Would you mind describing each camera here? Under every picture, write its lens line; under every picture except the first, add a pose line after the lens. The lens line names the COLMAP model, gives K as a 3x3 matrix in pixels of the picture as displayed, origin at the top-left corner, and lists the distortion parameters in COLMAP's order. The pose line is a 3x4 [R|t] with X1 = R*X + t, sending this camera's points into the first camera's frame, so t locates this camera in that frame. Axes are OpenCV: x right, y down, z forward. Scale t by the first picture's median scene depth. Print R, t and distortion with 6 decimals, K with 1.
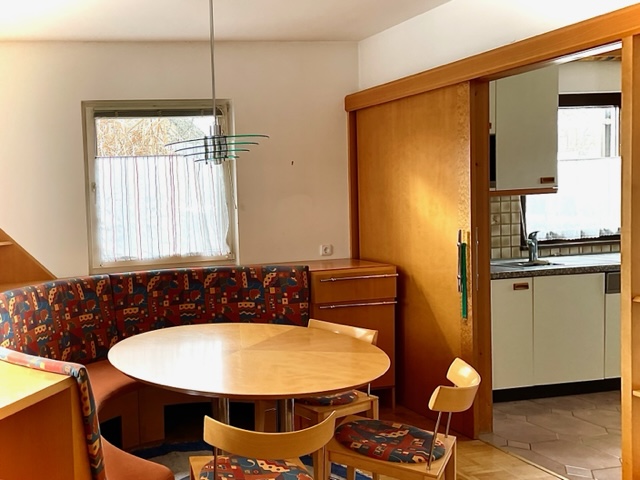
lens RADIAL K [[503.4, 0, 320.0], [0, 503.4, 240.0], [0, 0, 1]] dist [0.033996, 0.003396]
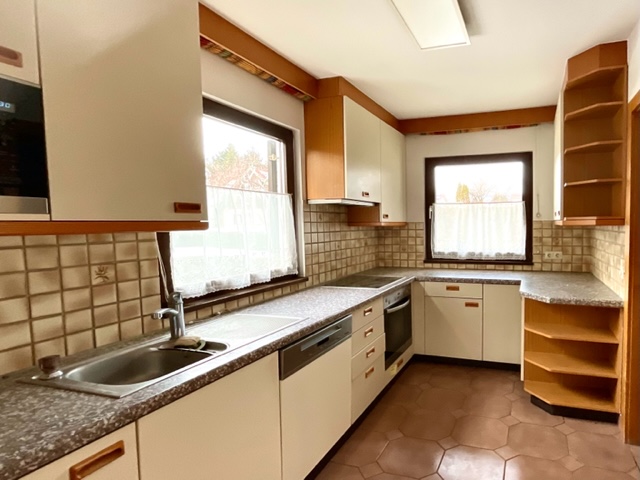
lens RADIAL K [[312.8, 0, 322.3], [0, 312.8, 248.2], [0, 0, 1]] dist [0.000868, -0.000306]
pose [[0.790858, -0.021654, 0.611616, 0.302690], [0.041423, 0.998976, -0.018195, -0.049582], [-0.610596, 0.039725, 0.790945, 0.537531]]
